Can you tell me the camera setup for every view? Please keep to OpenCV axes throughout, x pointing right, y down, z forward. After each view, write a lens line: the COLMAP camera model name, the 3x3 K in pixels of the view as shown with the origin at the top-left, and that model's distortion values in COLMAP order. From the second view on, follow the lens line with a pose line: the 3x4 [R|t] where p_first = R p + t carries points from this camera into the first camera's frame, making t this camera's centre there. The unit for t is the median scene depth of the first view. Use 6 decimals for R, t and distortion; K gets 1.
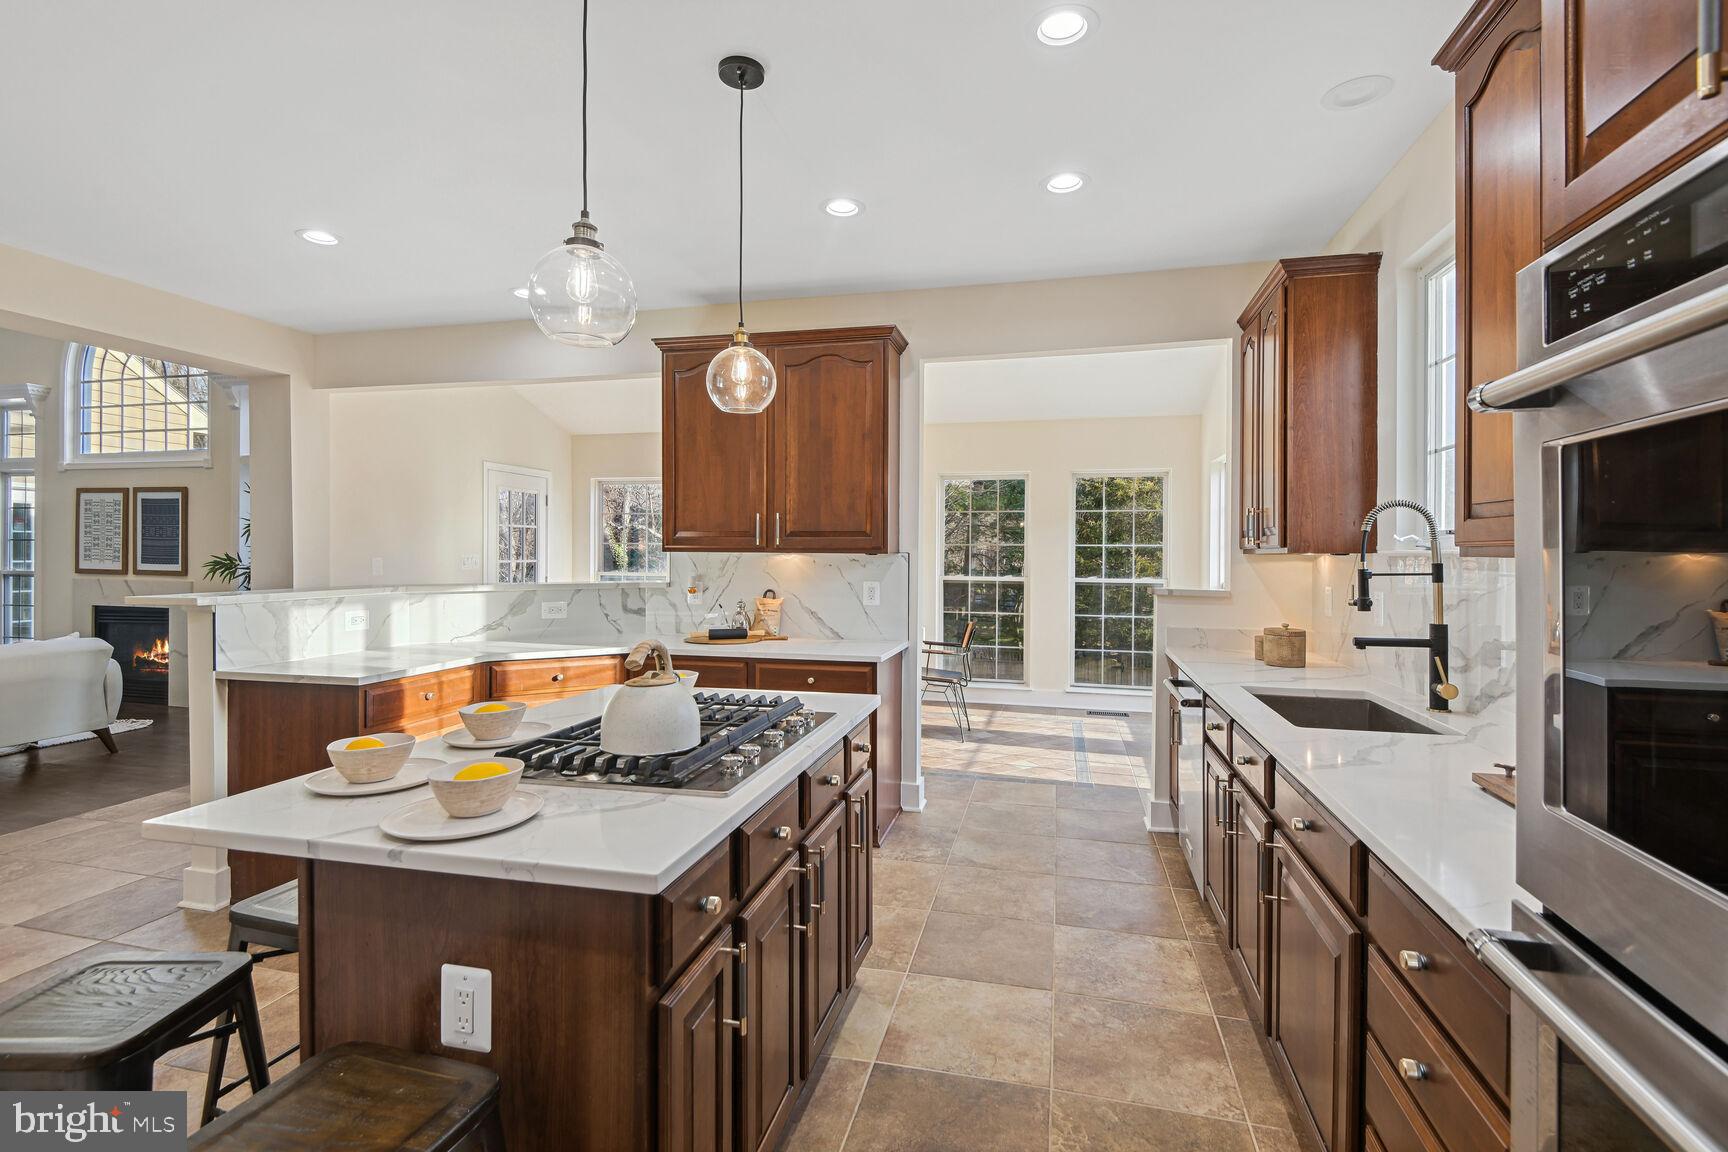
lens RADIAL K [[802.0, 0, 877.2], [0, 802.0, 549.4], [0, 0, 1]] dist [-0.011008, 0.000141]
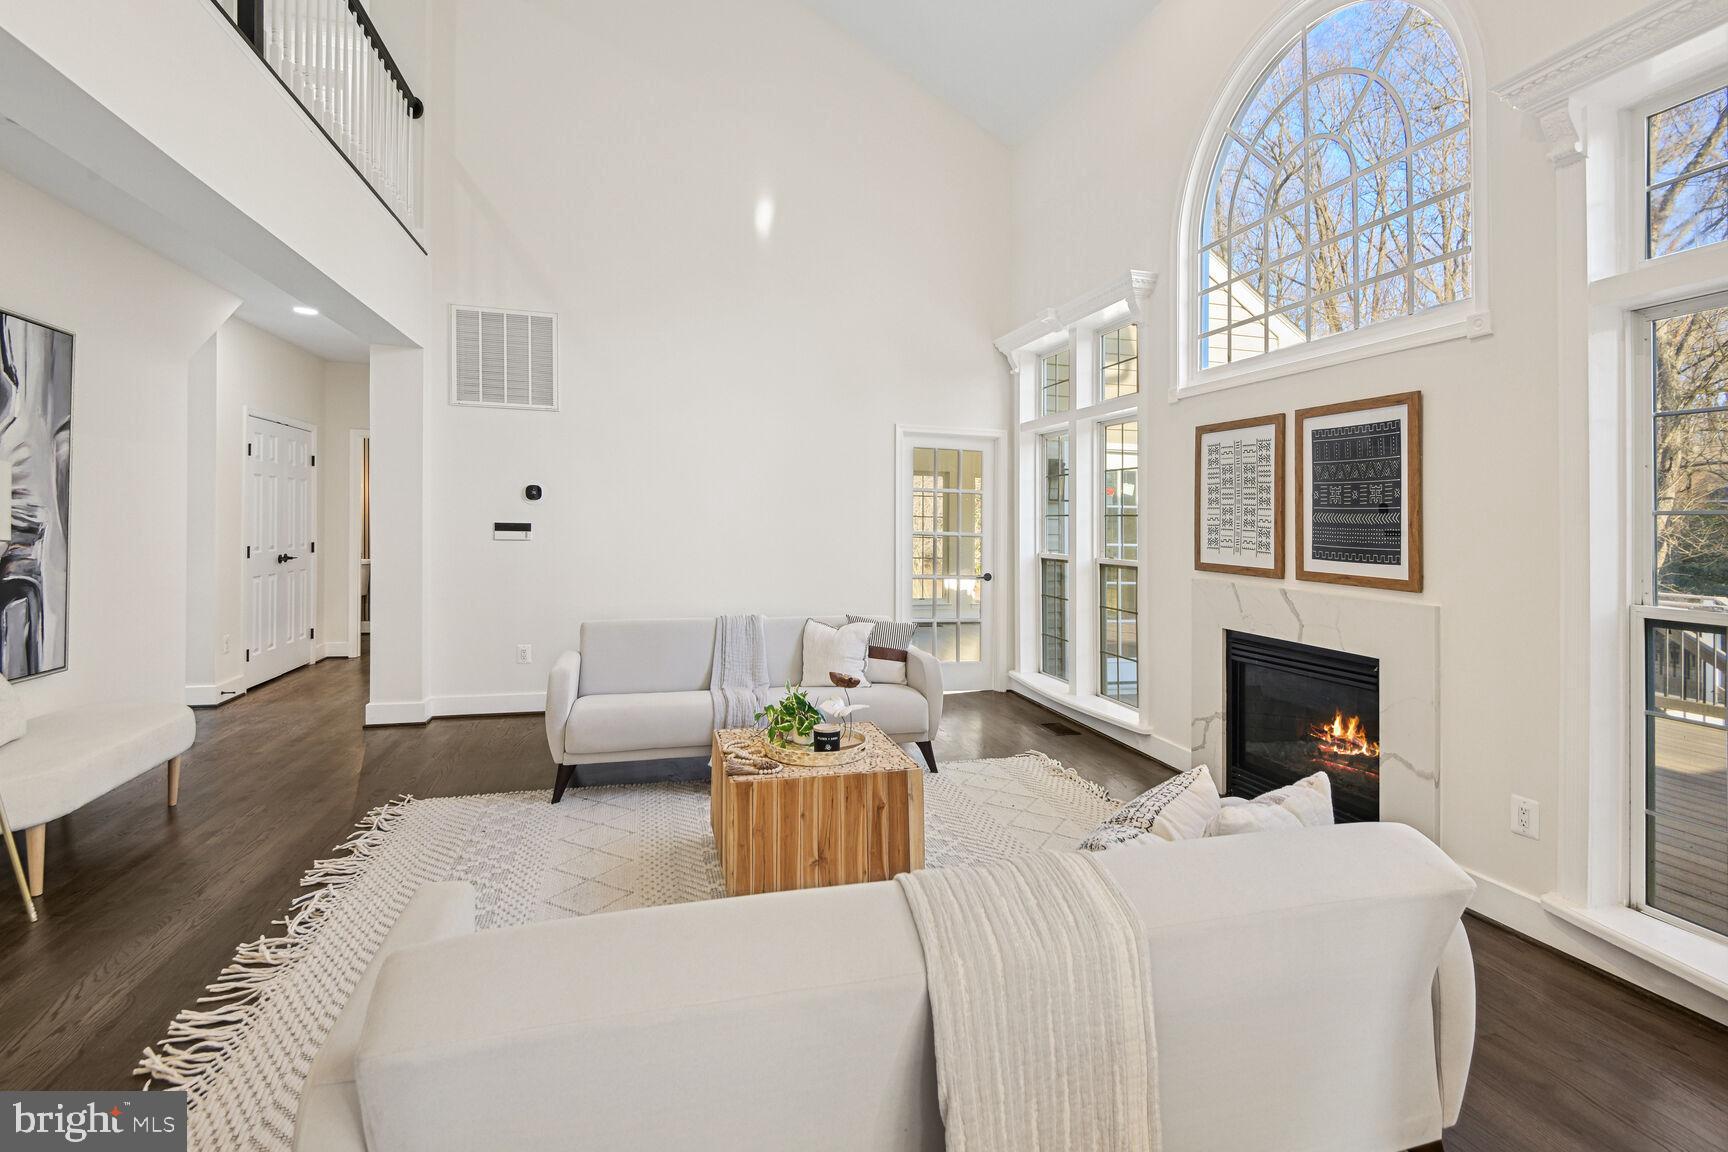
lens RADIAL K [[802.0, 0, 860.6], [0, 802.0, 513.8], [0, 0, 1]] dist [-0.011008, 0.000141]
pose [[0.464485, -0.010263, -0.885521, -0.600624], [-0.000508, 0.999930, -0.011855, -0.004870], [0.885581, 0.005956, 0.464447, 0.502751]]
